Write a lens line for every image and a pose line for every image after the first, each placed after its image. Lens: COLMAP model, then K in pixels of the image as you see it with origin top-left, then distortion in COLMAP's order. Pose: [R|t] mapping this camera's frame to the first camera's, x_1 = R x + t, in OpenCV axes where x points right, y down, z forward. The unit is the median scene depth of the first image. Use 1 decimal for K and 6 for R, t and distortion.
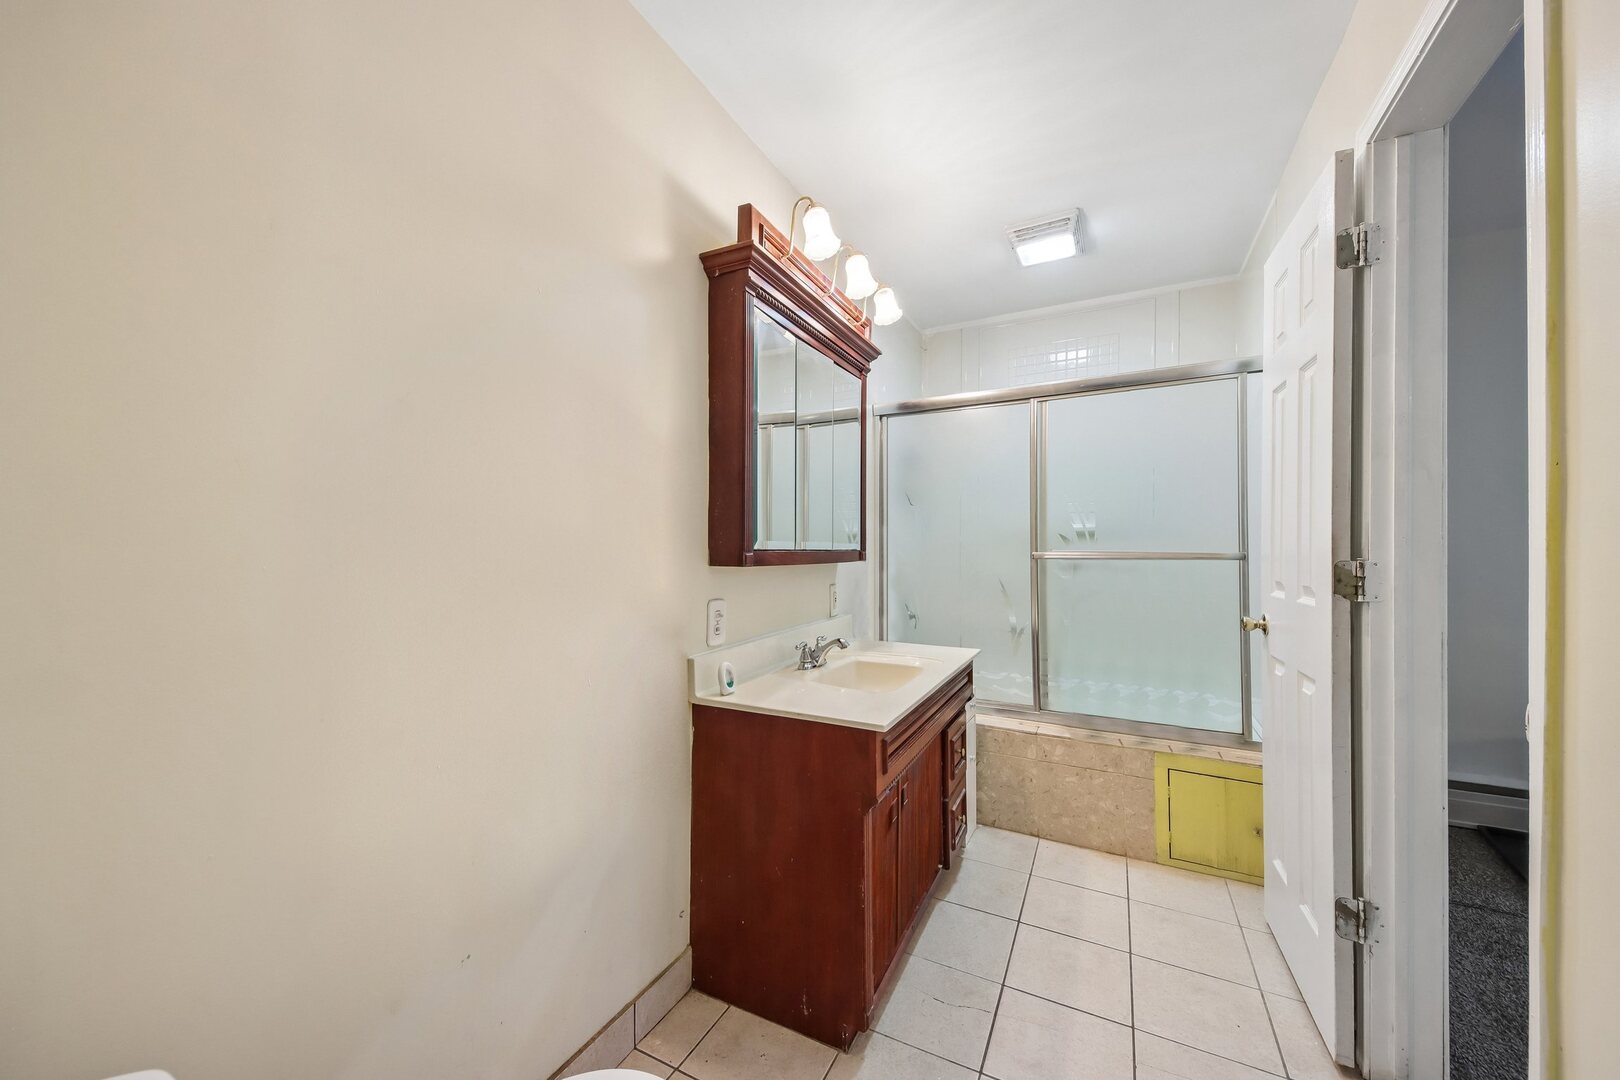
lens RADIAL K [[616.1, 0, 804.4], [0, 616.1, 537.4], [0, 0, 1]] dist [0.064321, -0.028379]
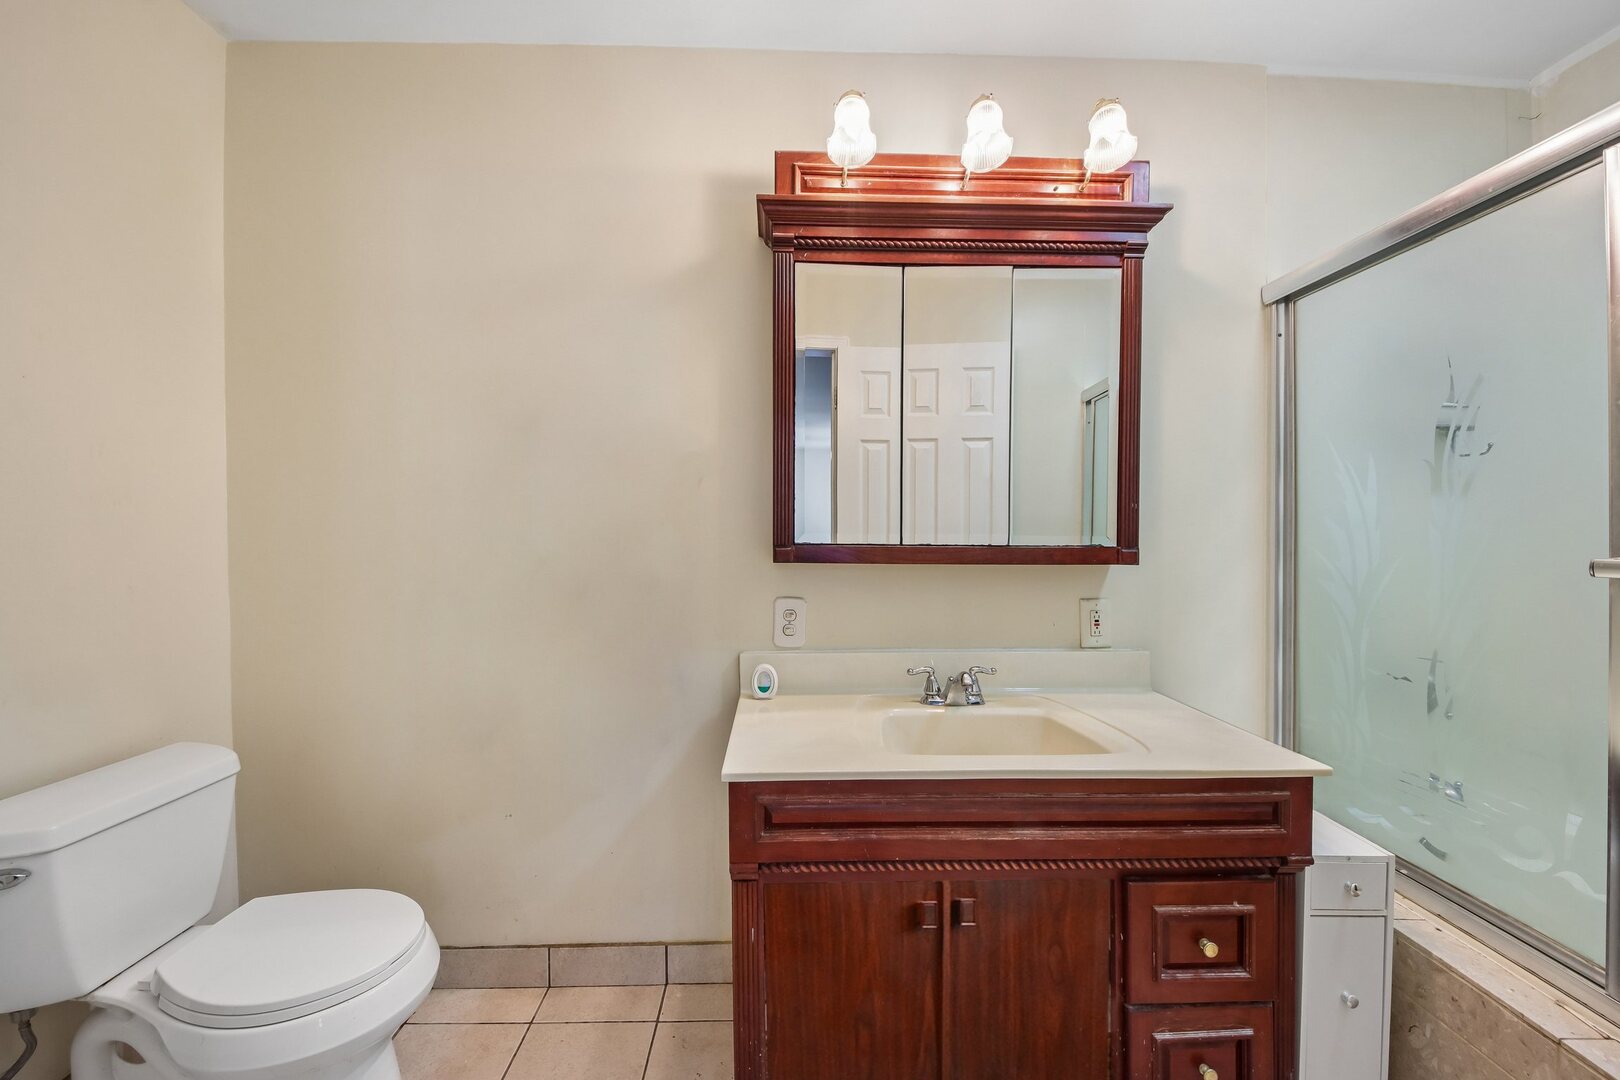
lens RADIAL K [[634.6, 0, 810.0], [0, 634.6, 540.0], [0, 0, 1]] dist [0.000659, -0.005092]
pose [[0.476969, 0.014754, -0.878796, 0.619362], [0.005884, 0.999783, 0.019979, -0.000921], [0.878900, -0.014700, 0.476779, 0.526098]]
